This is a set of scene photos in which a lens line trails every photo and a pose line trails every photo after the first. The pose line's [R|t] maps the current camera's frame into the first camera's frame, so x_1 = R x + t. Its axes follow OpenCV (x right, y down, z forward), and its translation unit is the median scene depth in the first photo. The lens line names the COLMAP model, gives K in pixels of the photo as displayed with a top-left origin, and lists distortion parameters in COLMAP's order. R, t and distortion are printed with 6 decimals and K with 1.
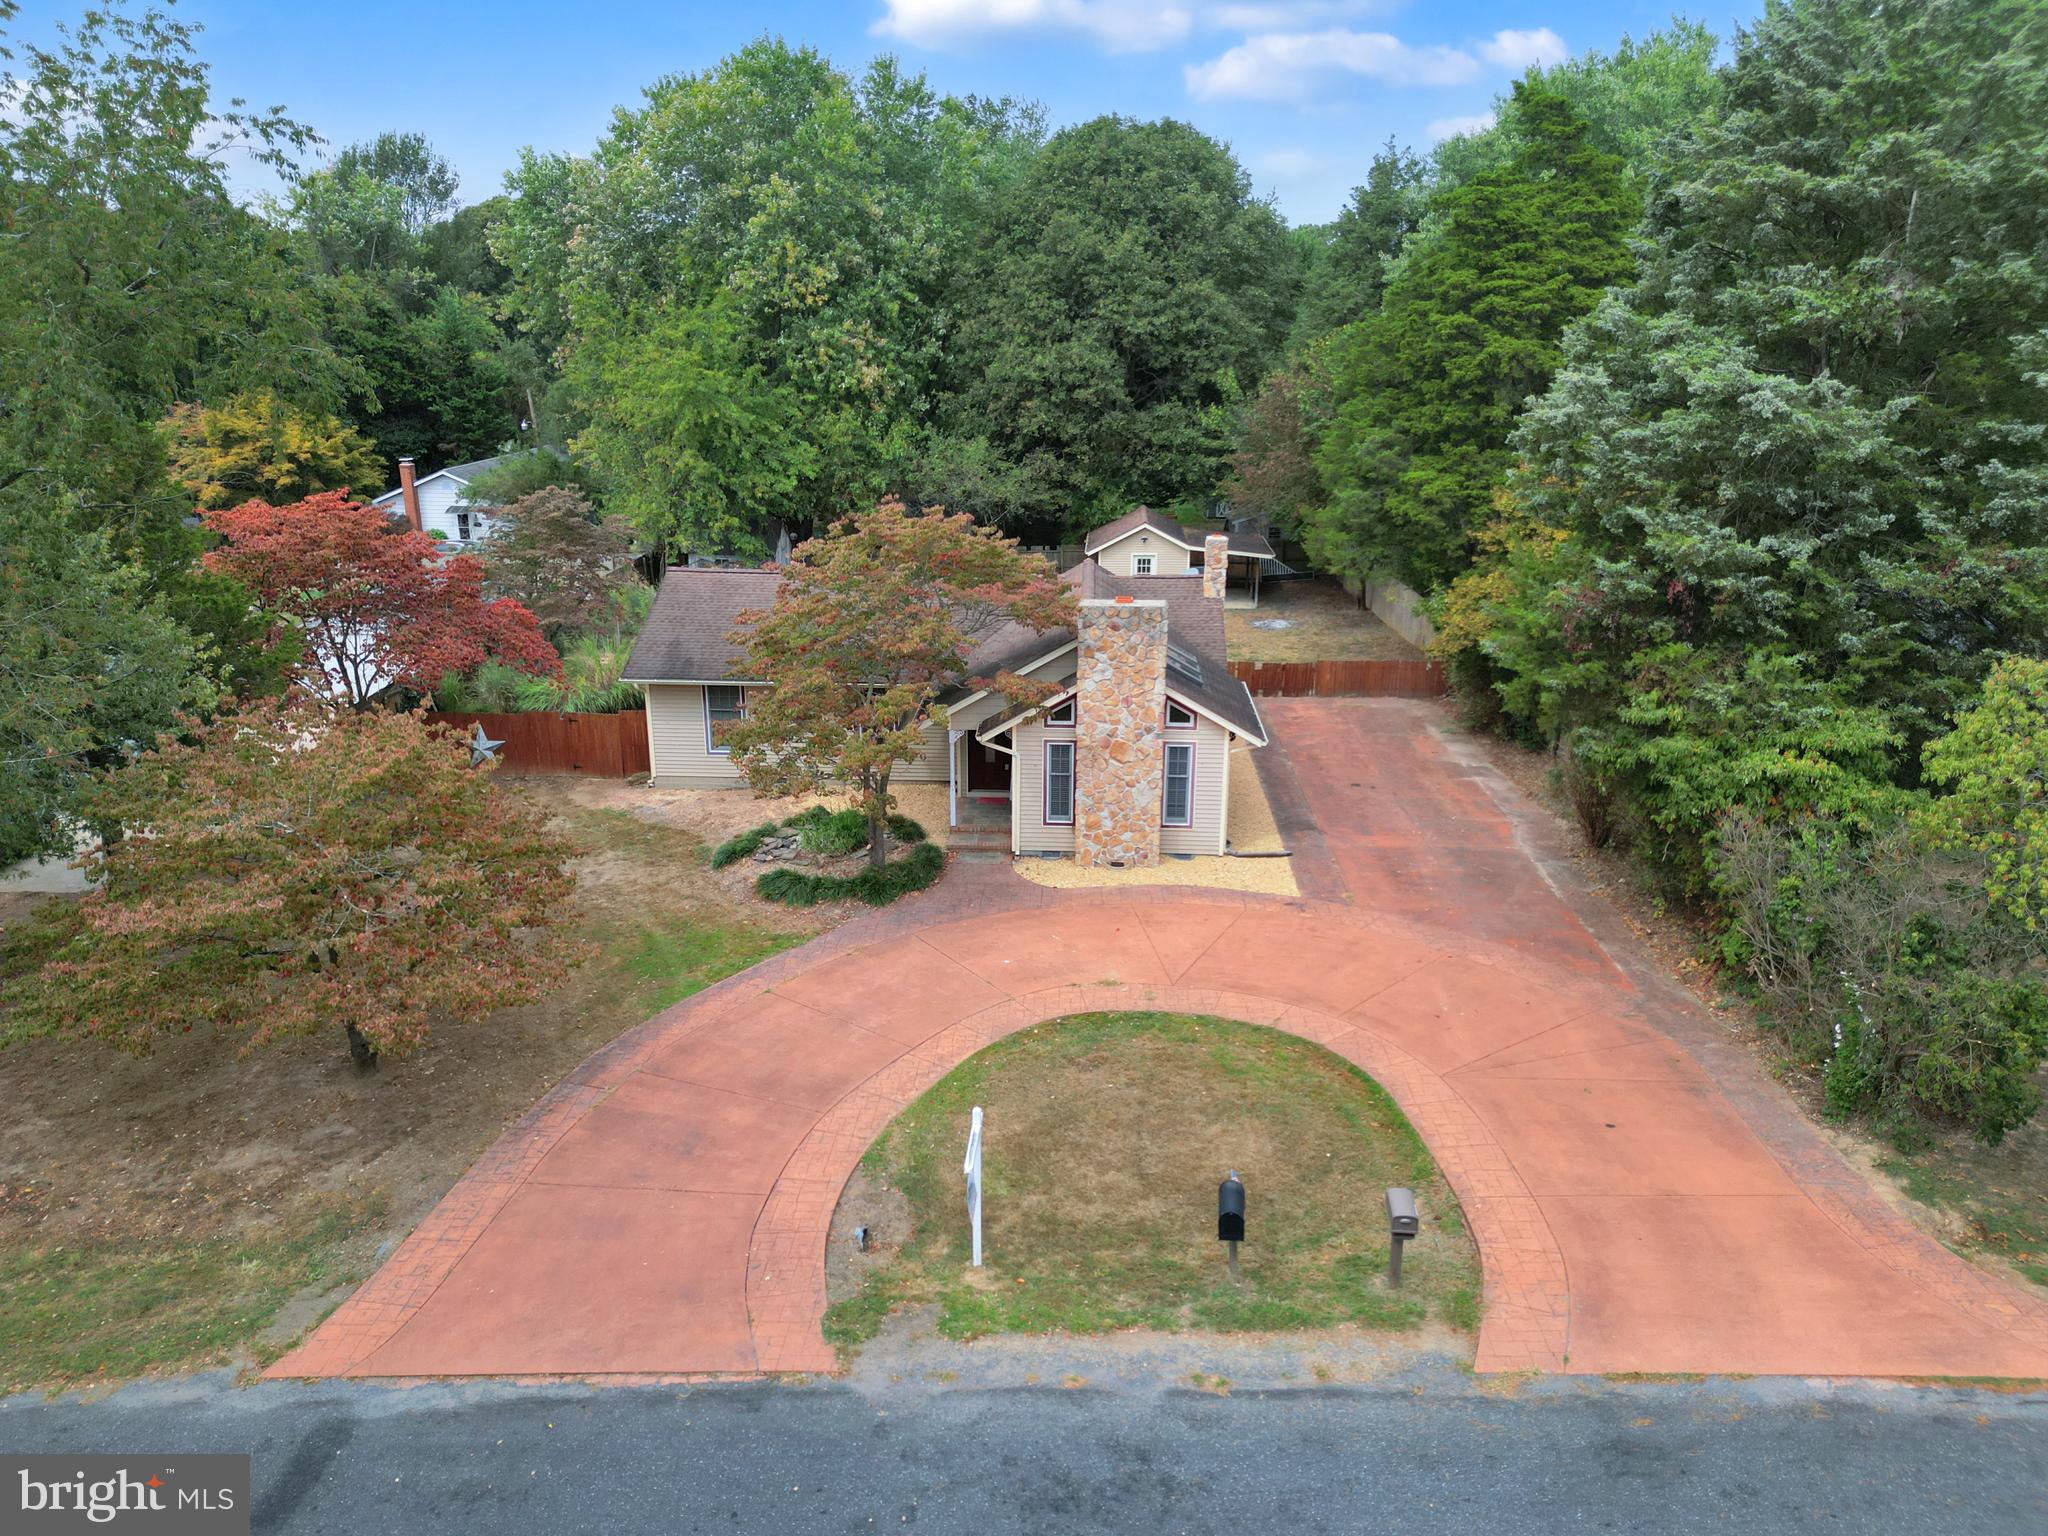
lens RADIAL K [[1441.6, 0, 1011.3], [0, 1441.6, 778.4], [0, 0, 1]] dist [0.064130, -0.035851]
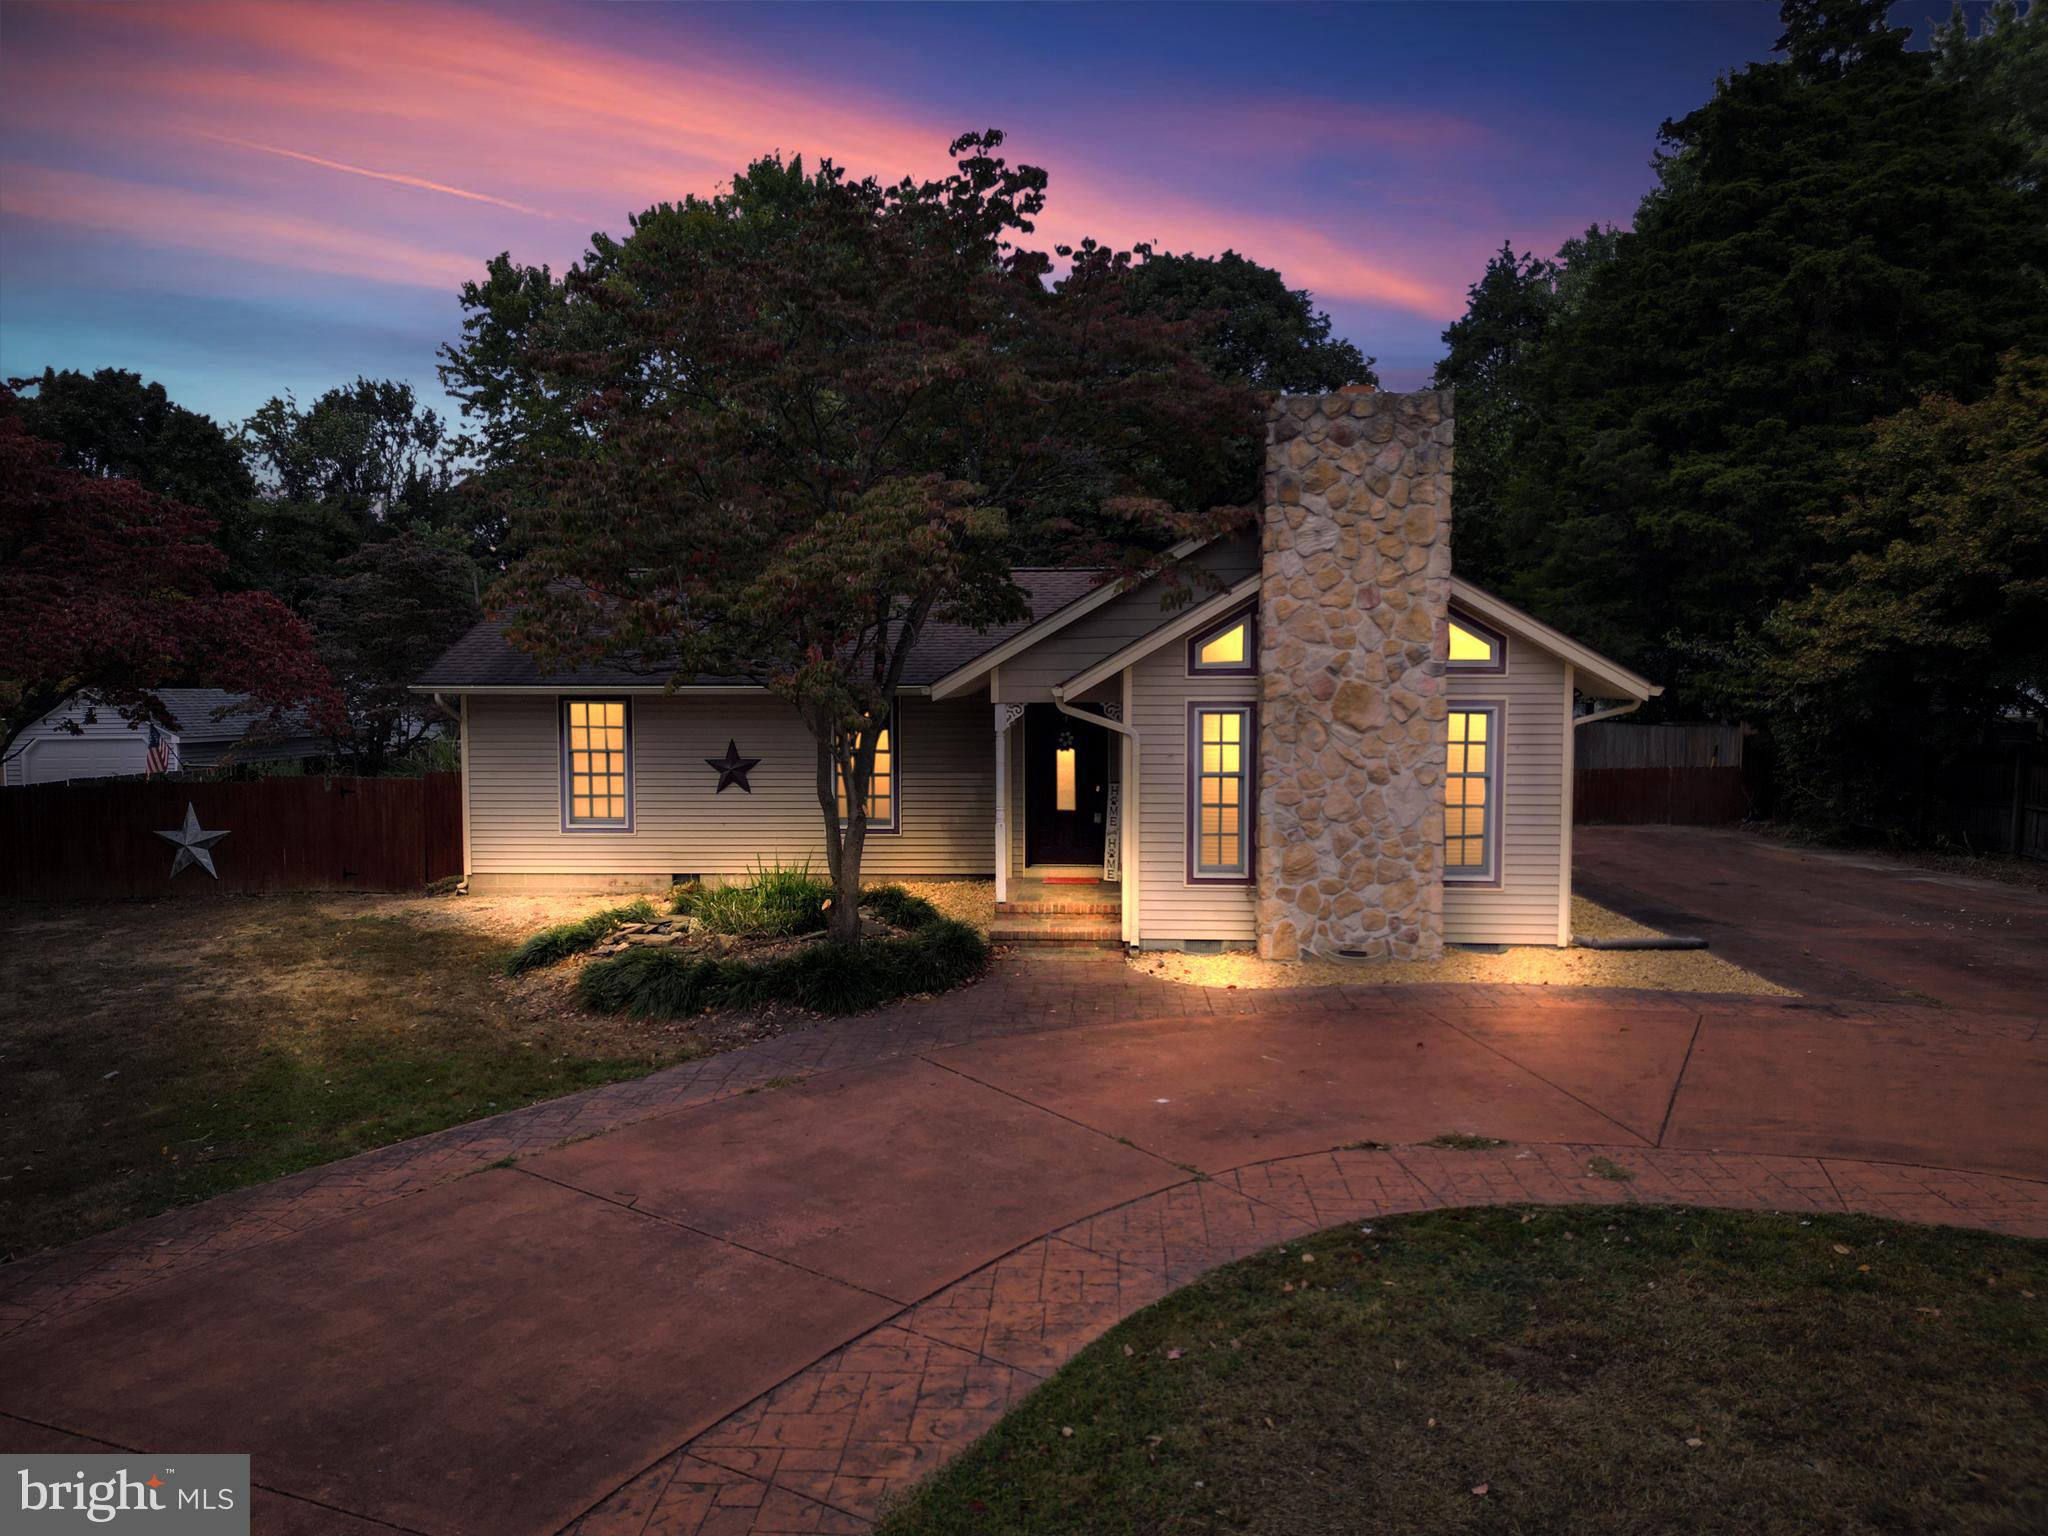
lens RADIAL K [[1441.6, 0, 1017.8], [0, 1441.6, 749.4], [0, 0, 1]] dist [0.064130, -0.035851]
pose [[0.999990, 0.000344, -0.004494, -0.034023], [-0.001493, 0.966080, -0.258239, 0.117126], [0.004253, 0.258243, 0.966071, 0.522315]]
